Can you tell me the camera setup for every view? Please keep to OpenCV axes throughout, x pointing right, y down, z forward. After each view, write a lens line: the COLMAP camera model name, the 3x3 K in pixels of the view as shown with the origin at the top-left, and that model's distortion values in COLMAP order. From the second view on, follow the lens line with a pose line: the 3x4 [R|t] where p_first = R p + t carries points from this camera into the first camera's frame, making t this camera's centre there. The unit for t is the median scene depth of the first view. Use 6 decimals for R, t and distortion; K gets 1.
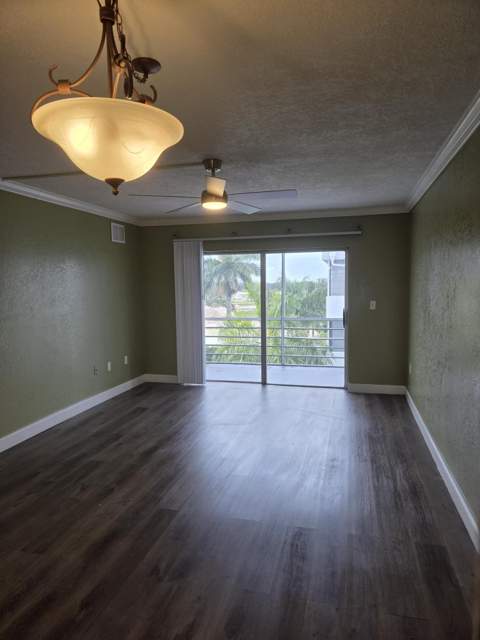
lens RADIAL K [[433.6, 0, 242.1], [0, 433.6, 319.7], [0, 0, 1]] dist [0.049388, -0.011798]
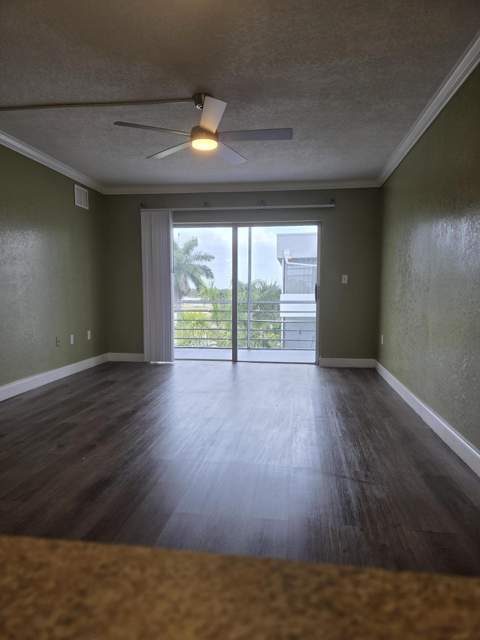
lens RADIAL K [[433.6, 0, 241.6], [0, 433.6, 324.3], [0, 0, 1]] dist [0.049388, -0.011798]
pose [[0.992681, 0.004722, 0.120676, -0.064755], [-0.003923, 0.999969, -0.006853, 0.089008], [-0.120705, 0.006330, 0.992668, 0.035447]]
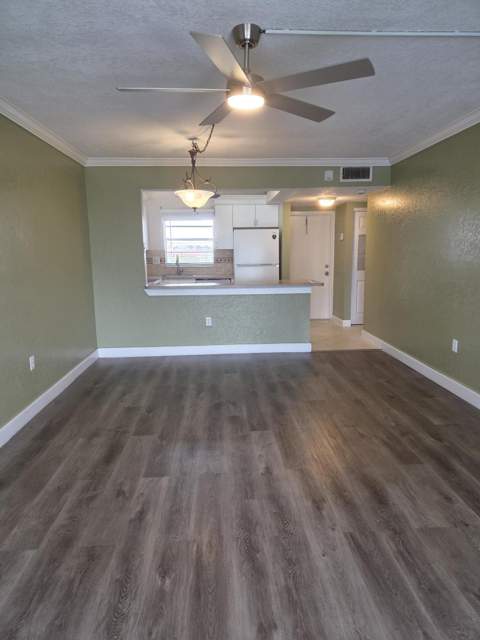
lens RADIAL K [[433.6, 0, 241.0], [0, 433.6, 320.2], [0, 0, 1]] dist [0.049388, -0.011798]
pose [[-0.953714, 0.069225, -0.292639, 0.111773], [-0.003118, 0.970814, 0.239812, -0.068597], [0.300699, 0.229624, -0.925664, 1.140868]]
